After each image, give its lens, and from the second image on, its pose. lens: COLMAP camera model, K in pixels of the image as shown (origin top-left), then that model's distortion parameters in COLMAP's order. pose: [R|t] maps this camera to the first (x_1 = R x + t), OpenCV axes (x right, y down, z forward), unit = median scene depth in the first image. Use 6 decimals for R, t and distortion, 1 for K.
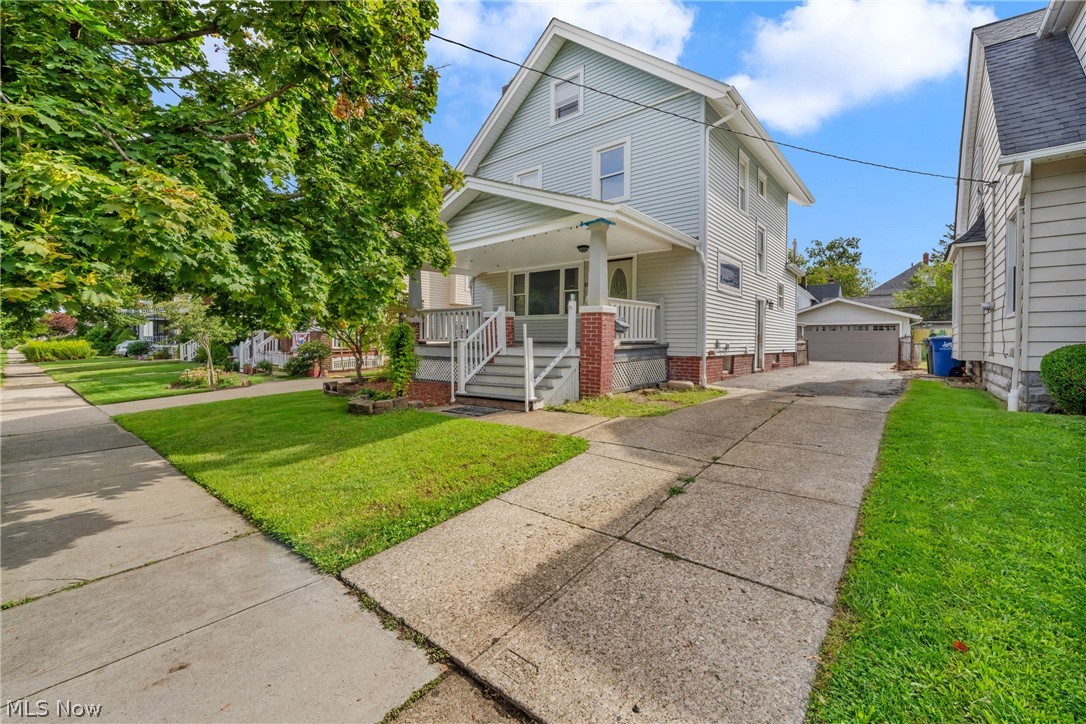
lens RADIAL K [[450.1, 0, 545.7], [0, 450.1, 361.0], [0, 0, 1]] dist [0.001719, 0.000062]
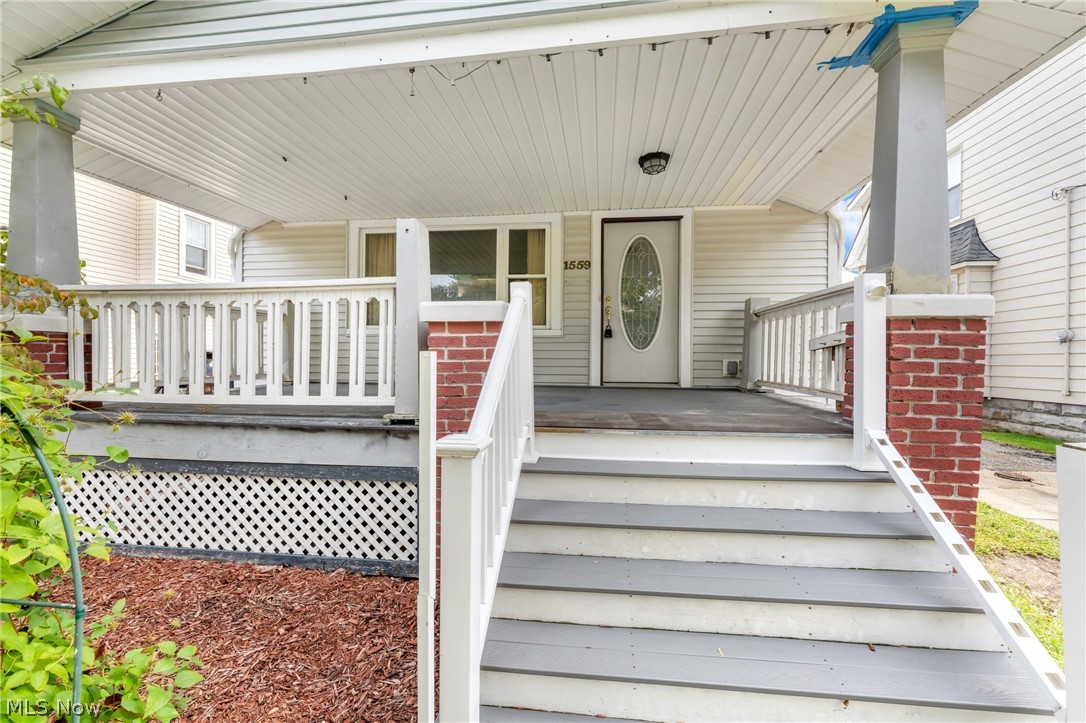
lens RADIAL K [[450.1, 0, 545.7], [0, 450.1, 360.5], [0, 0, 1]] dist [0.001719, 0.000062]
pose [[0.838440, 0.000465, 0.544994, -0.187885], [0.024210, 0.998981, -0.038098, -0.051202], [-0.544456, 0.045137, 0.837574, 0.614138]]
